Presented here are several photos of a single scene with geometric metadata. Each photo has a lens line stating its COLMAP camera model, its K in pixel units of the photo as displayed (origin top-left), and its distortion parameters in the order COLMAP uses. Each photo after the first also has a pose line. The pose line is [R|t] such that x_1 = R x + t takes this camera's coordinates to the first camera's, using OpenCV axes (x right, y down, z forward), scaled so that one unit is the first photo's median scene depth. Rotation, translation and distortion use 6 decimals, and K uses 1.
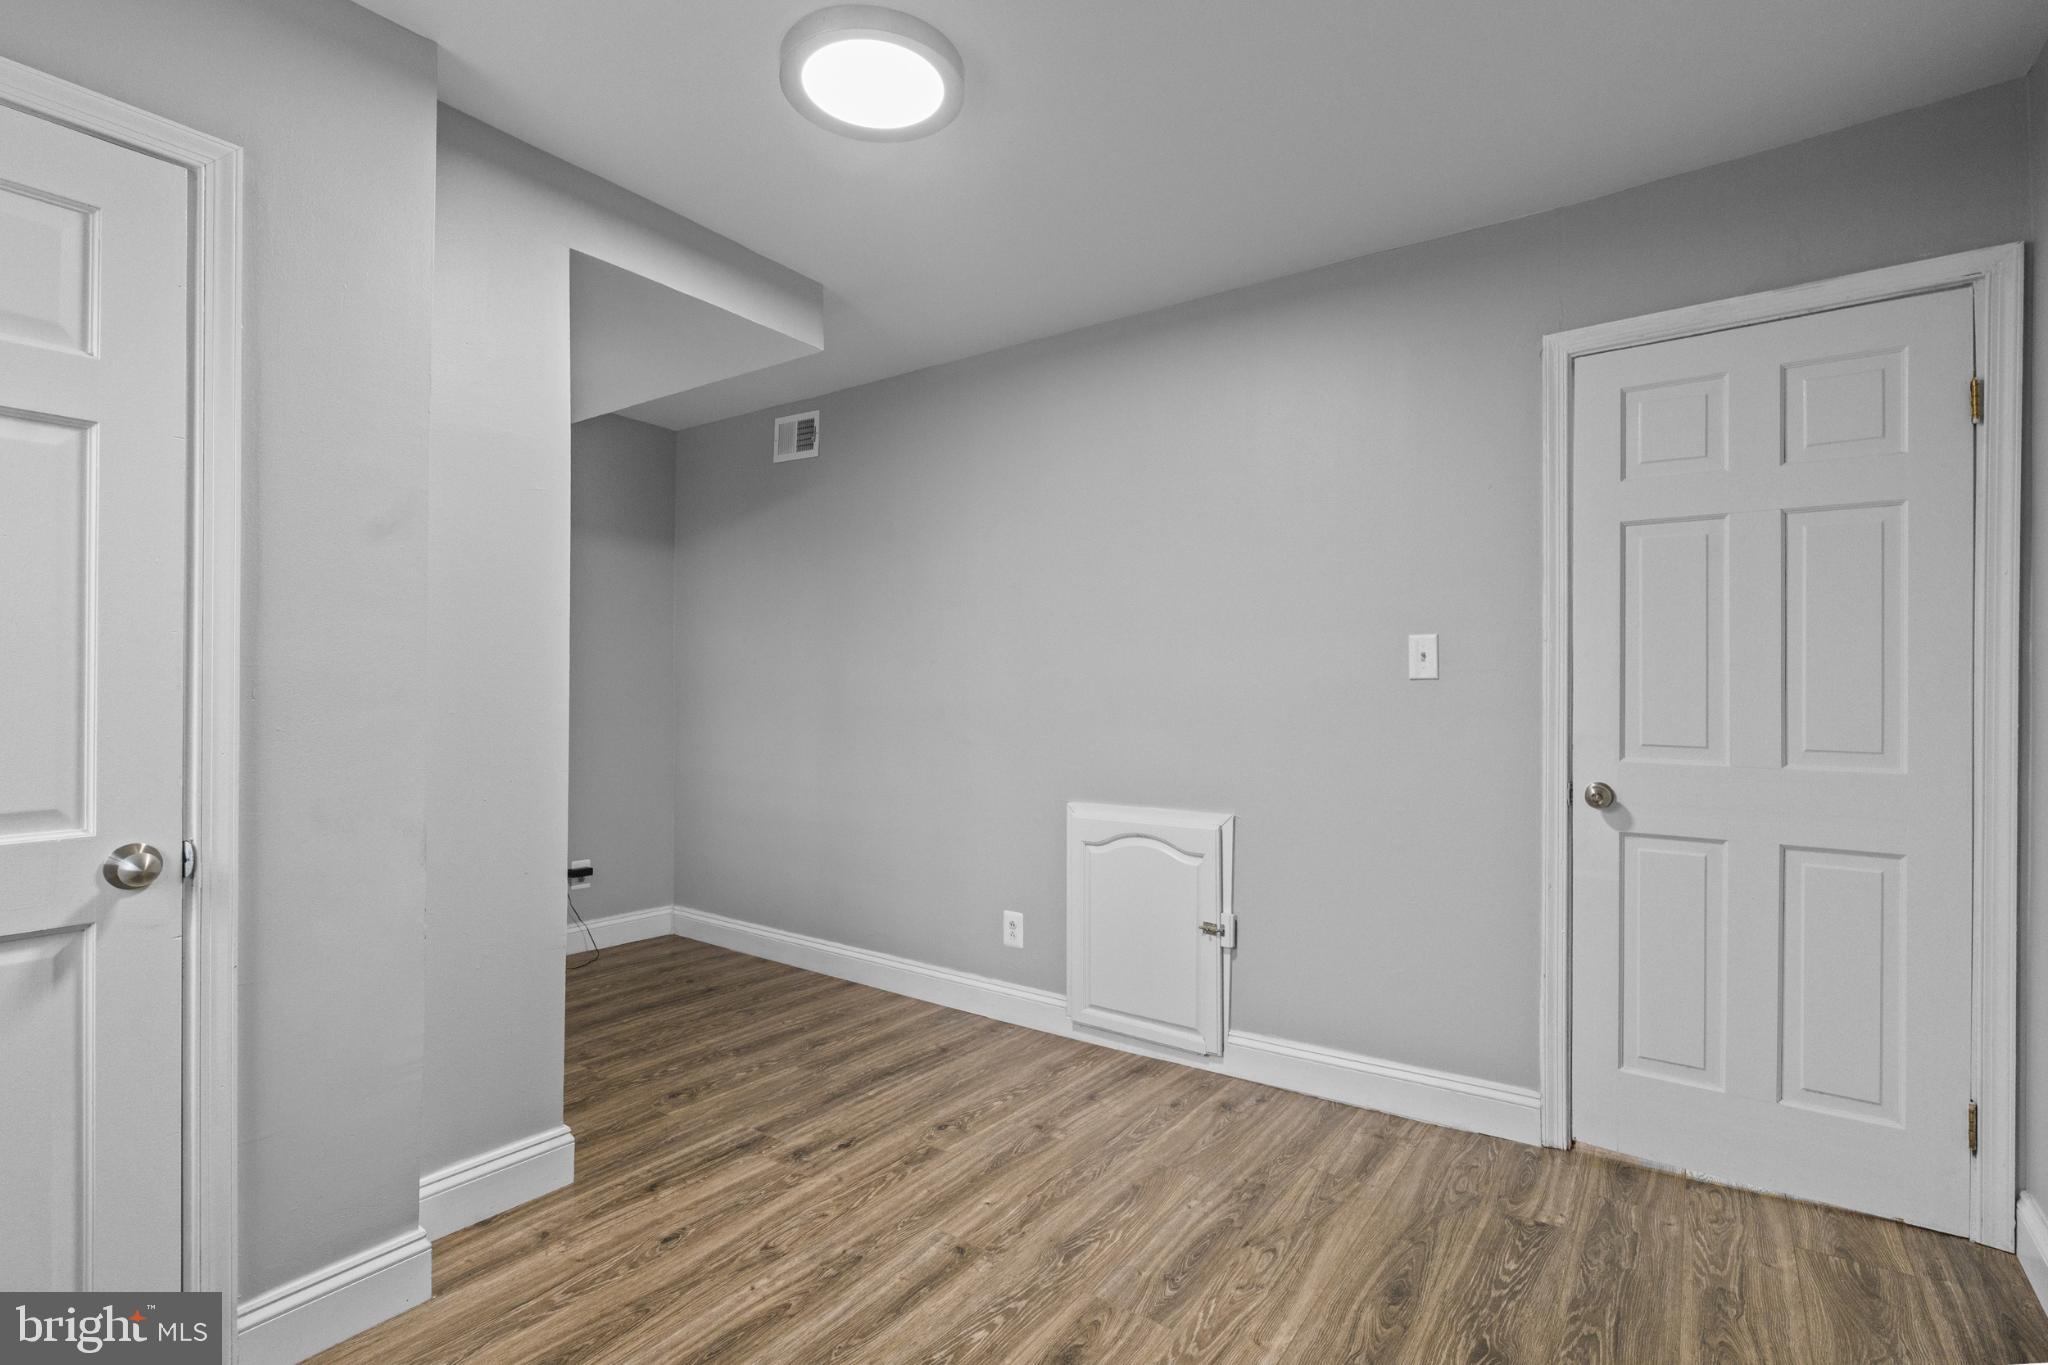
lens RADIAL K [[914.6, 0, 1028.1], [0, 914.6, 691.7], [0, 0, 1]] dist [-0.008744, 0.001737]
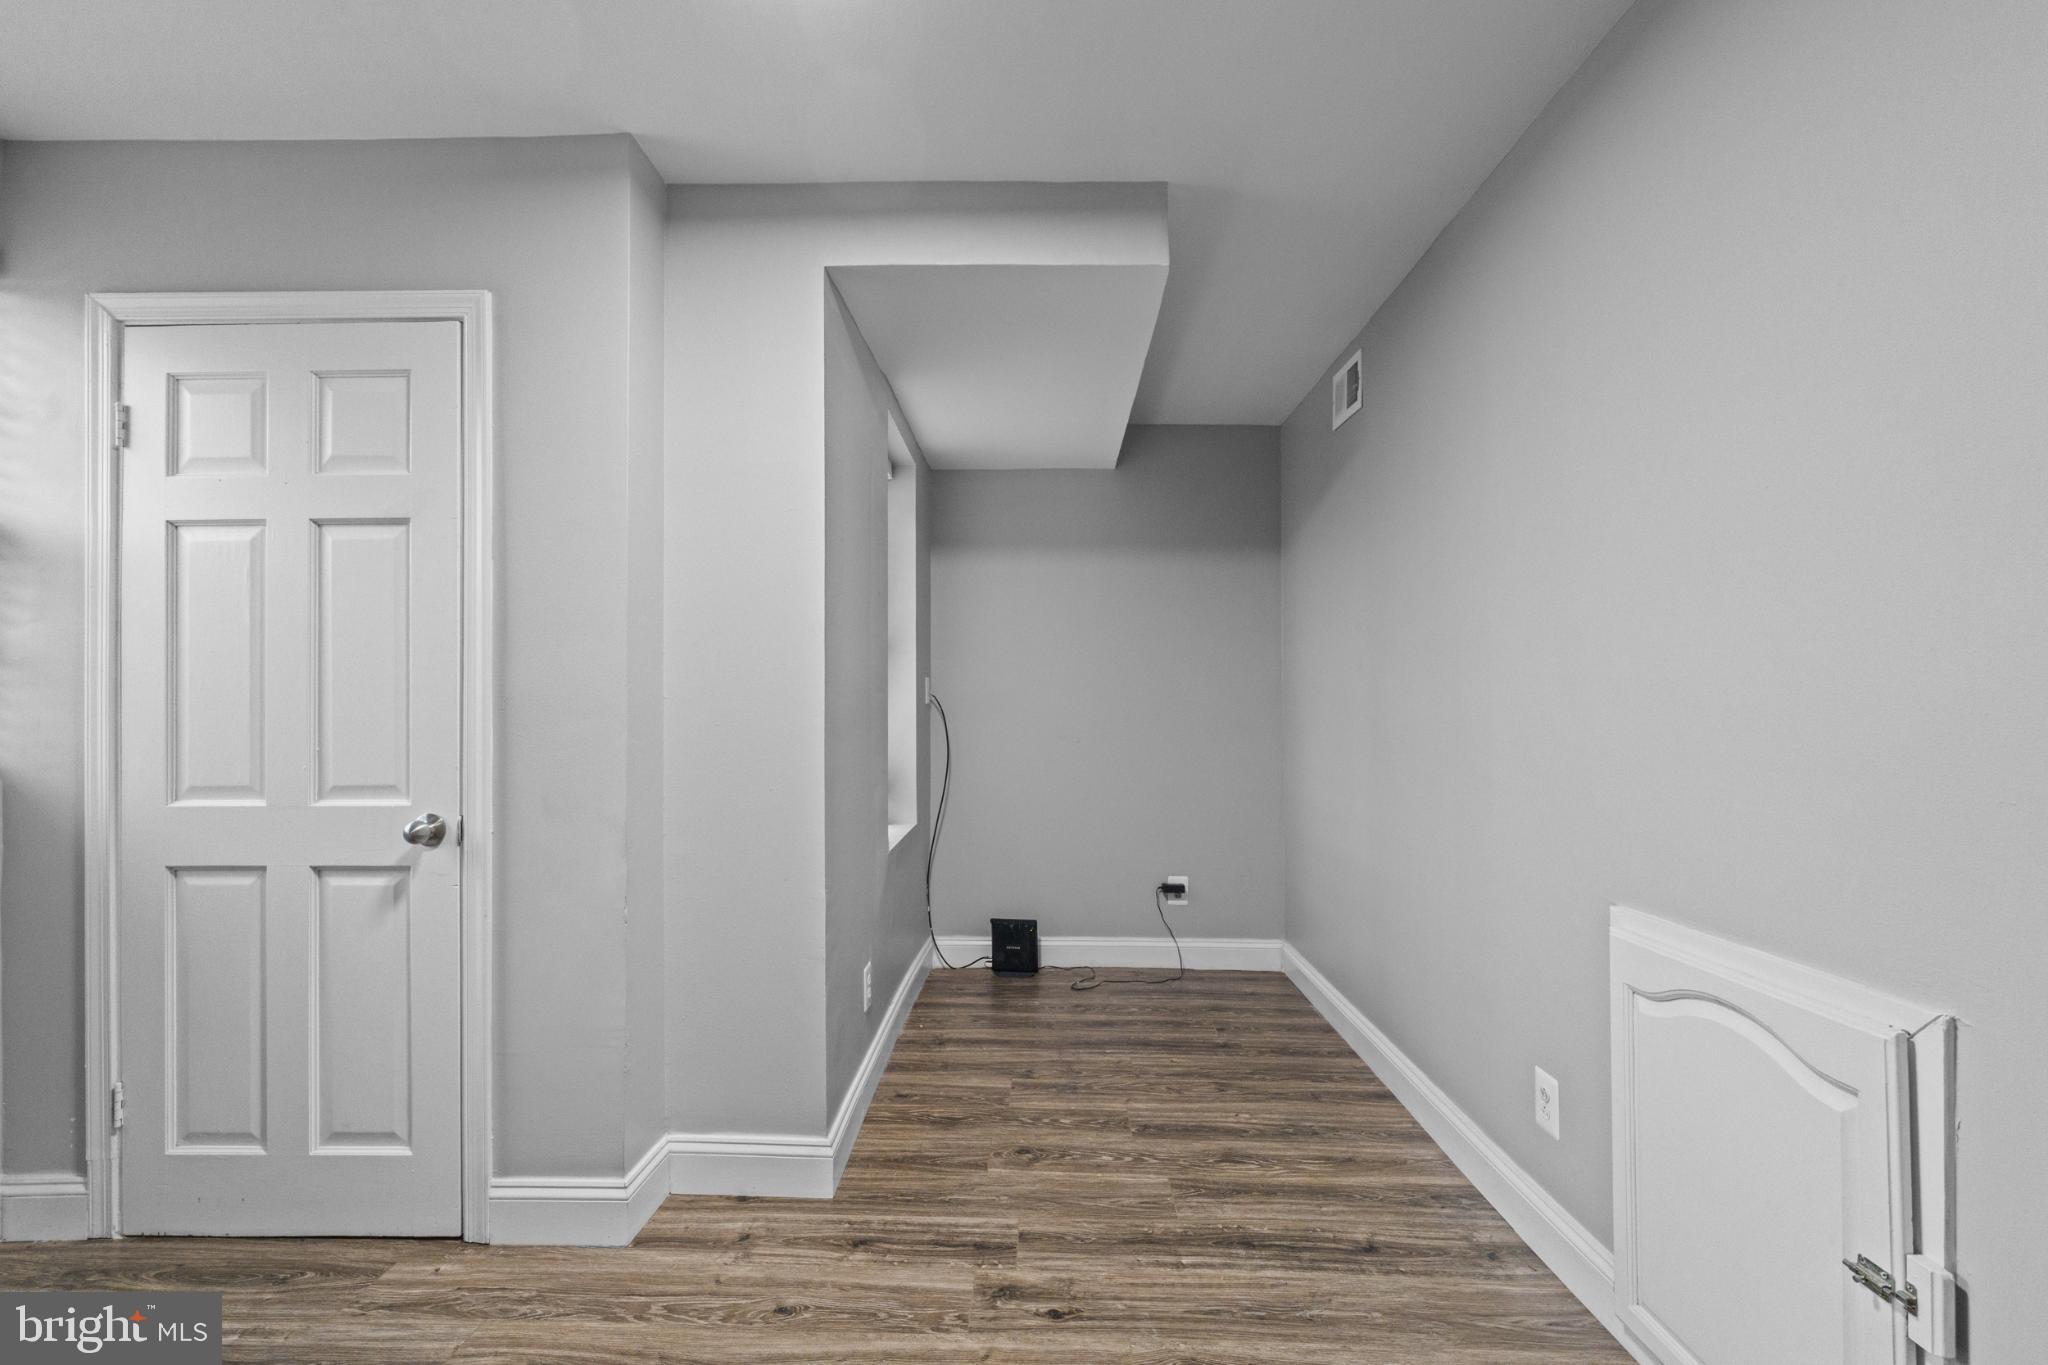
lens RADIAL K [[870.0, 0, 1024.5], [0, 870.0, 701.5], [0, 0, 1]] dist [-0.006725, 0.000945]
pose [[0.570369, -0.012148, -0.821299, 0.304432], [0.002171, 0.999909, -0.013282, 0.006763], [0.821386, 0.005792, 0.570343, 0.471843]]
